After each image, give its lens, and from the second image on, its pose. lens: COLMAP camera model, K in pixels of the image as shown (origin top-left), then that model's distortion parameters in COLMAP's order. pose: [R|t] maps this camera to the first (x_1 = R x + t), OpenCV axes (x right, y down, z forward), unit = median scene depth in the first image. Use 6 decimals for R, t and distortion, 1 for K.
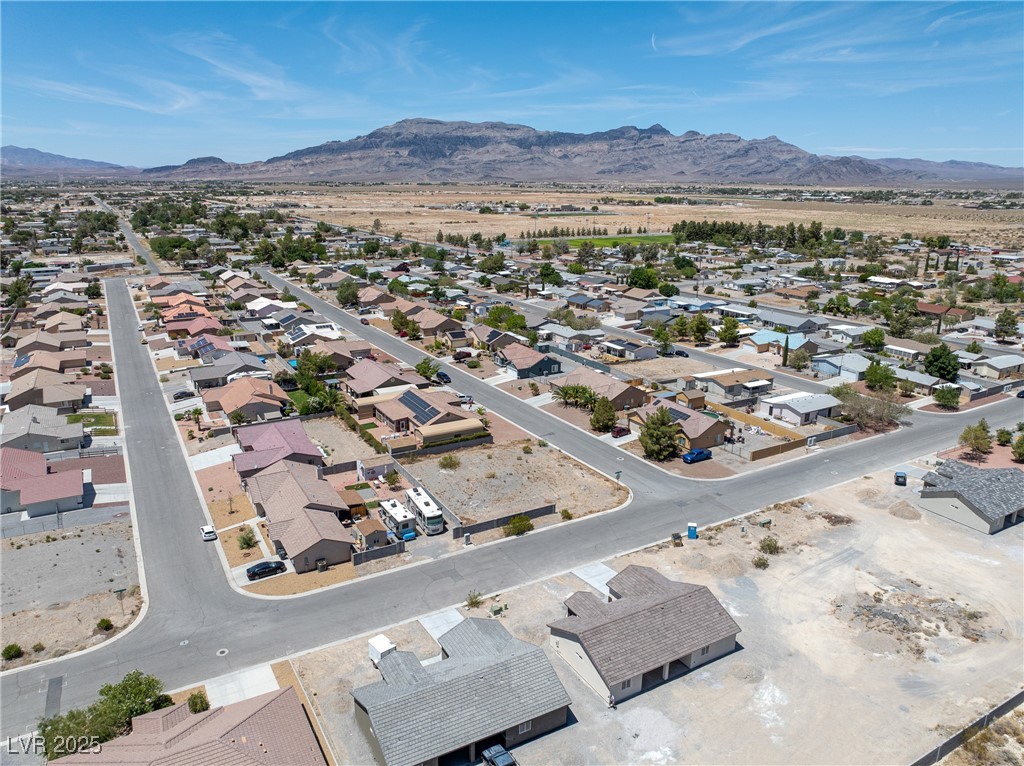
lens RADIAL K [[720.9, 0, 508.6], [0, 720.9, 388.0], [0, 0, 1]] dist [-0.045102, 0.017561]
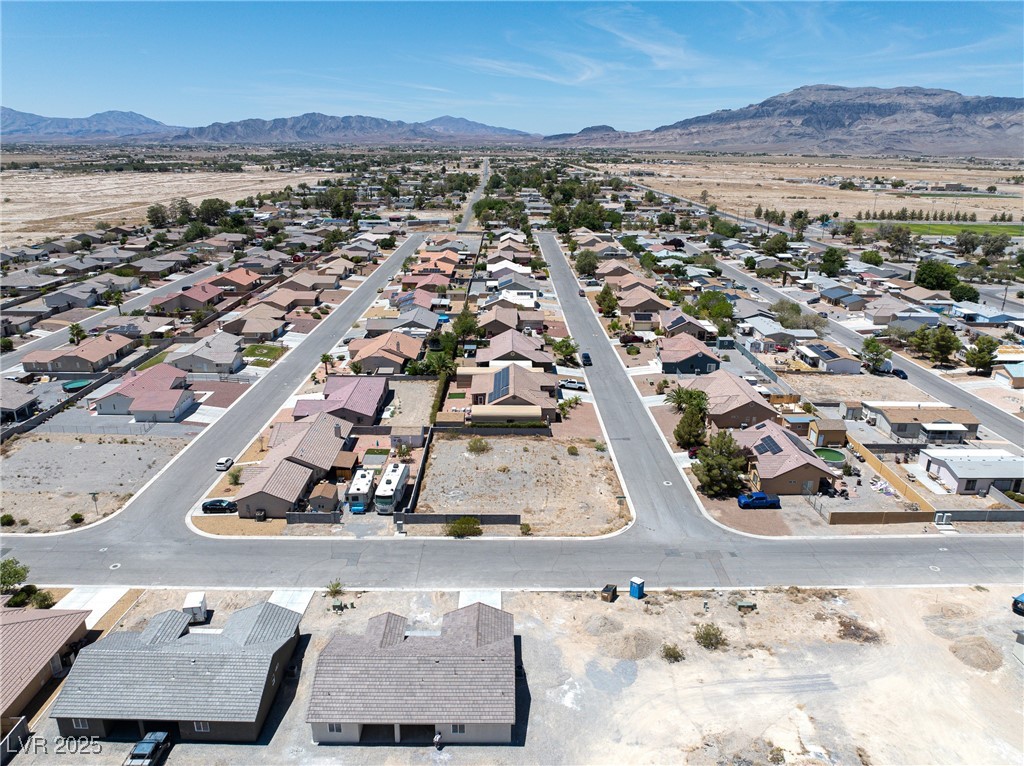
lens RADIAL K [[720.9, 0, 511.0], [0, 720.9, 376.0], [0, 0, 1]] dist [-0.045102, 0.017561]
pose [[0.872480, 0.152839, -0.464133, 0.286475], [-0.141743, 0.988147, 0.058947, -0.037795], [0.467641, 0.014358, 0.883802, 0.136353]]
